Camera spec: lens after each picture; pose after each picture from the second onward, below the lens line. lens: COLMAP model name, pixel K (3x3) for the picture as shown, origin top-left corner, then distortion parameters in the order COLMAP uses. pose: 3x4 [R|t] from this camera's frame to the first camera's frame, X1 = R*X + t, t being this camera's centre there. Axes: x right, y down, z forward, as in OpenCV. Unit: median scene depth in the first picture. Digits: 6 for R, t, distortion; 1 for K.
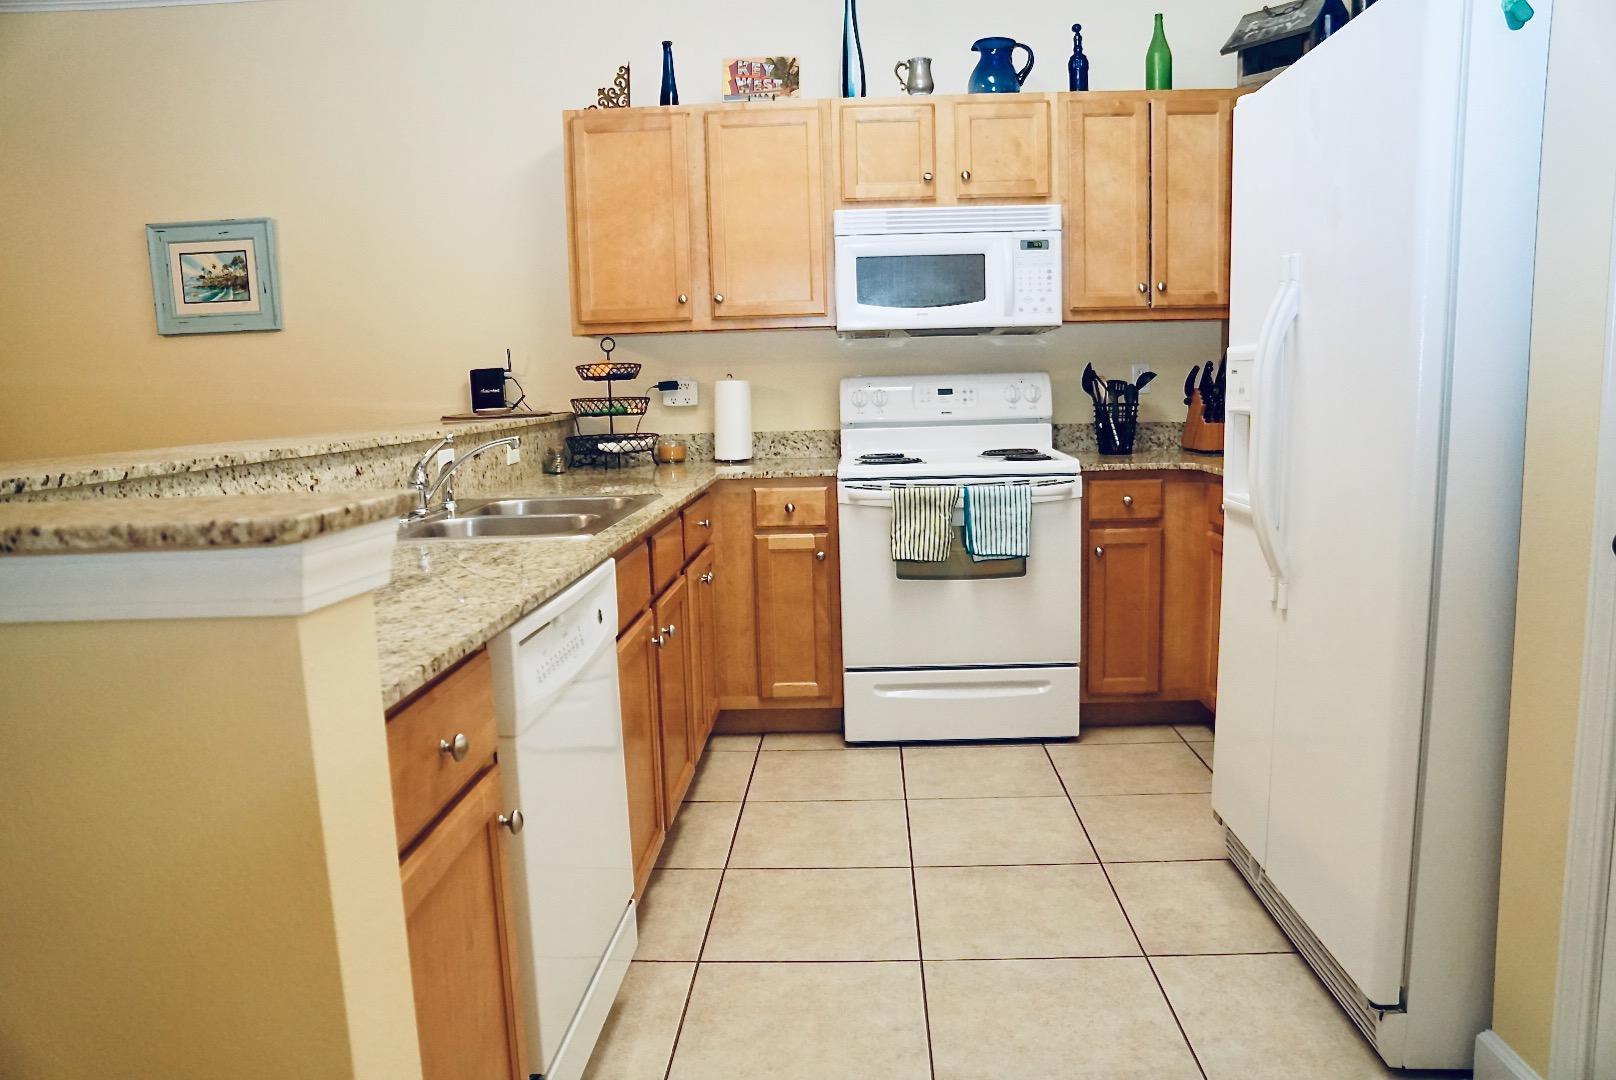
lens RADIAL K [[1144.9, 0, 808.0], [0, 1144.9, 540.0], [0, 0, 1]] dist [-0.147343, 0.136525]
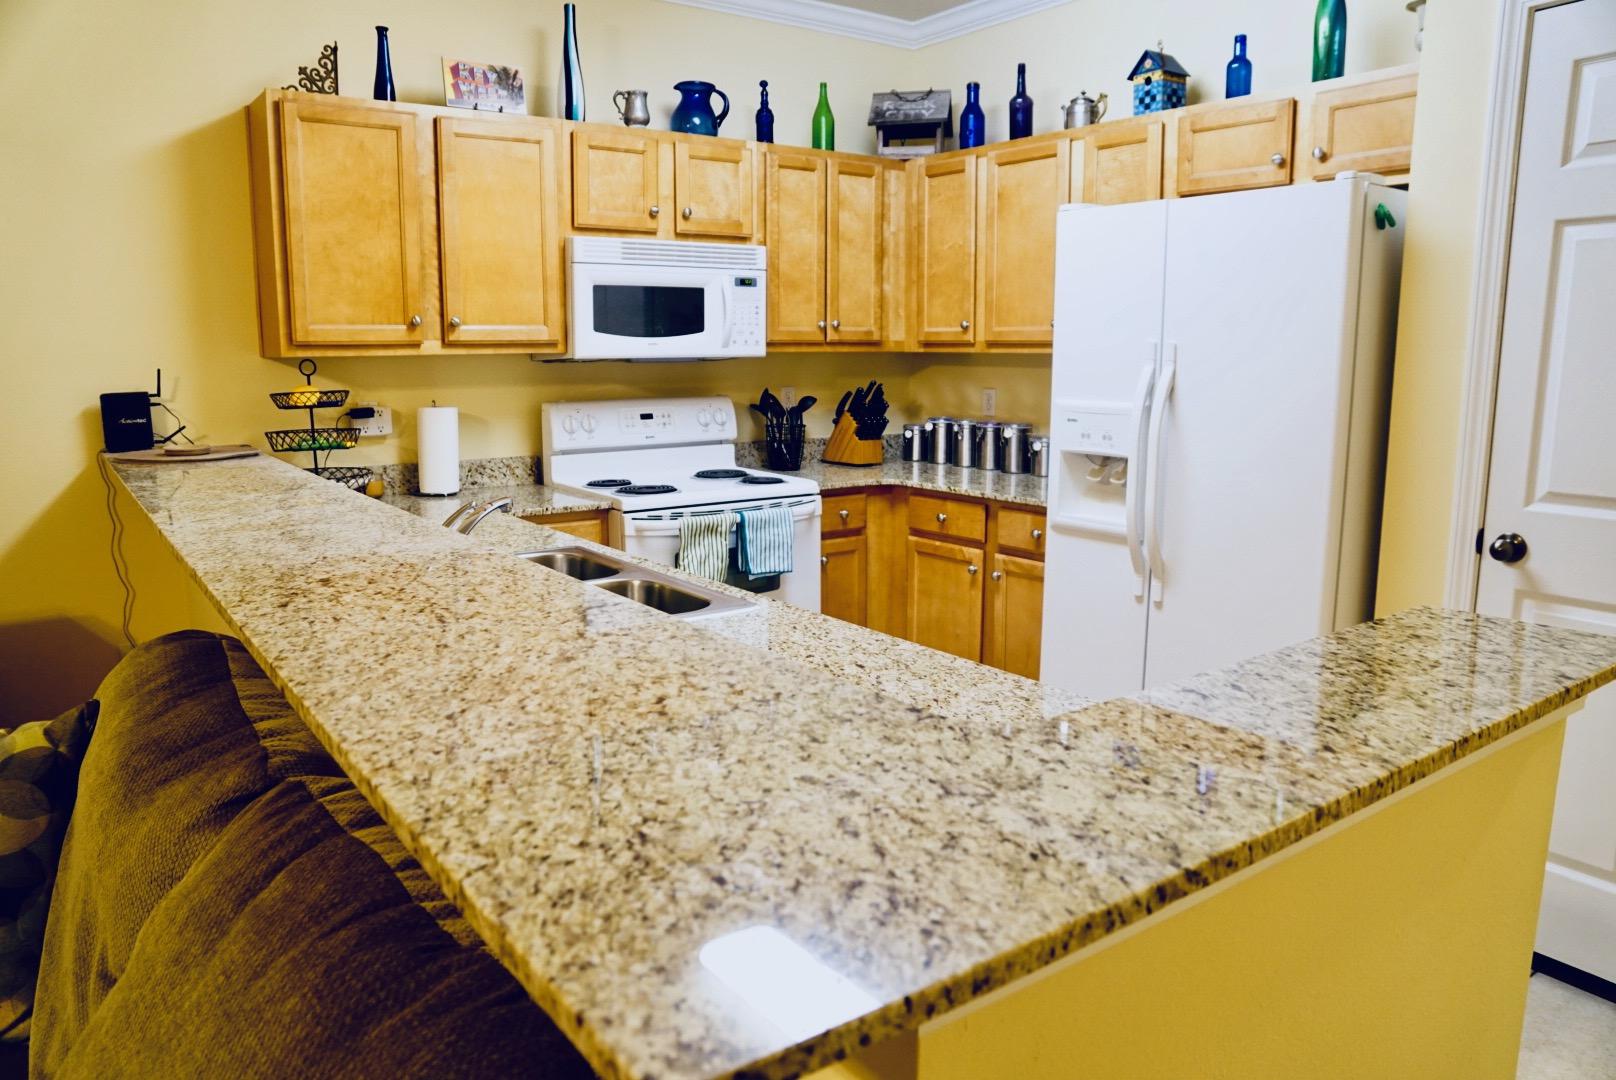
lens RADIAL K [[1144.9, 0, 808.0], [0, 1144.9, 540.0], [0, 0, 1]] dist [-0.147343, 0.136525]
pose [[0.784904, -0.076505, 0.614876, -0.432715], [0.062345, 0.997063, 0.044474, -0.058991], [-0.616473, 0.003427, 0.787369, 0.104185]]
